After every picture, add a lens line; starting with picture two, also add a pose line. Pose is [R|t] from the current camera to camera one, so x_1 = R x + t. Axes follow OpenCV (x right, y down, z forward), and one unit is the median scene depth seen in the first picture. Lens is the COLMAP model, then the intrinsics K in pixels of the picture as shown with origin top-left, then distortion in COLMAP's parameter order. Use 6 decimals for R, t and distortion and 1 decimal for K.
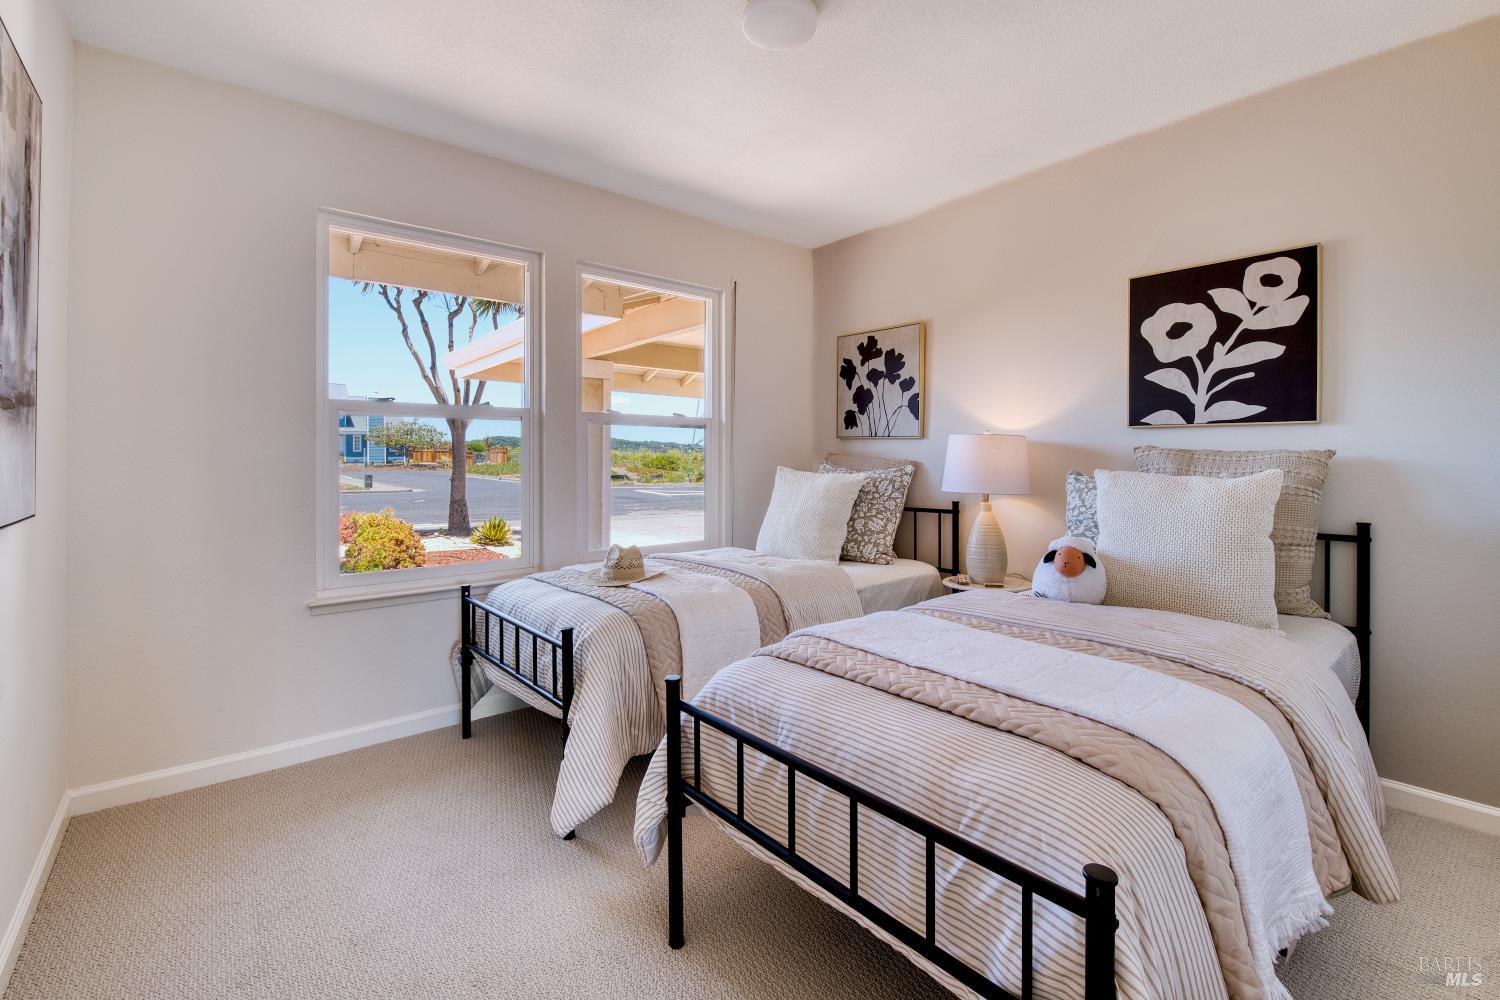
lens RADIAL K [[682.2, 0, 750.2], [0, 682.2, 456.1], [0, 0, 1]] dist [0.000315, -0.000849]
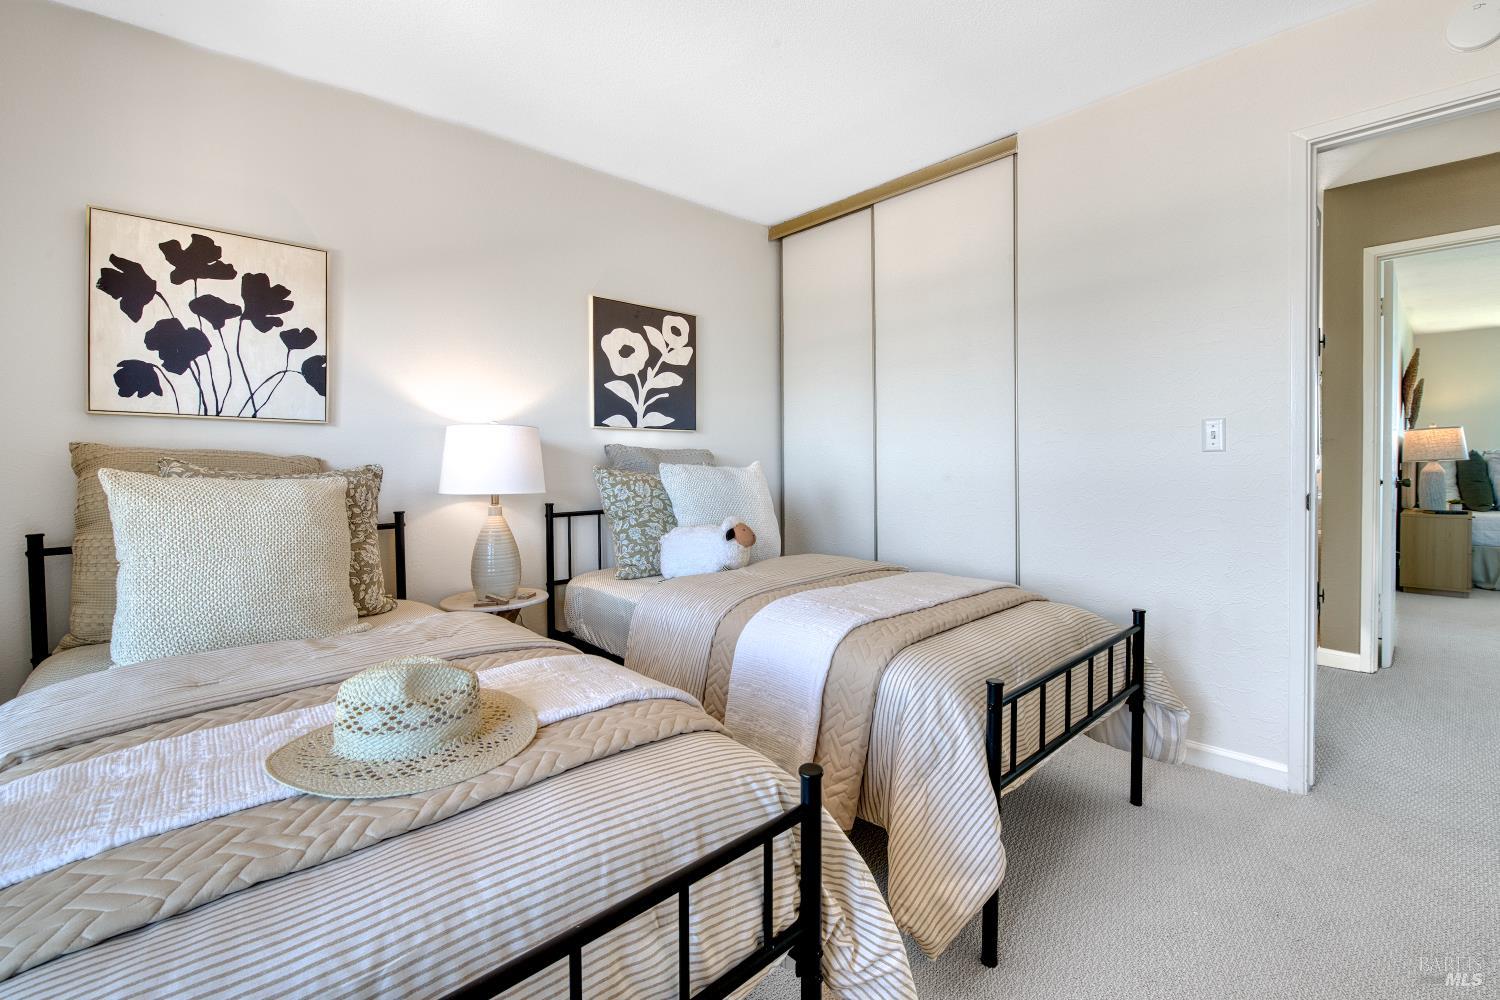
lens RADIAL K [[682.2, 0, 743.1], [0, 682.2, 466.4], [0, 0, 1]] dist [0.000315, -0.000849]
pose [[-0.086185, -0.011885, 0.996208, -0.604814], [-0.001122, 0.999929, 0.011832, 0.009272], [-0.996278, -0.000098, -0.086192, 0.866292]]
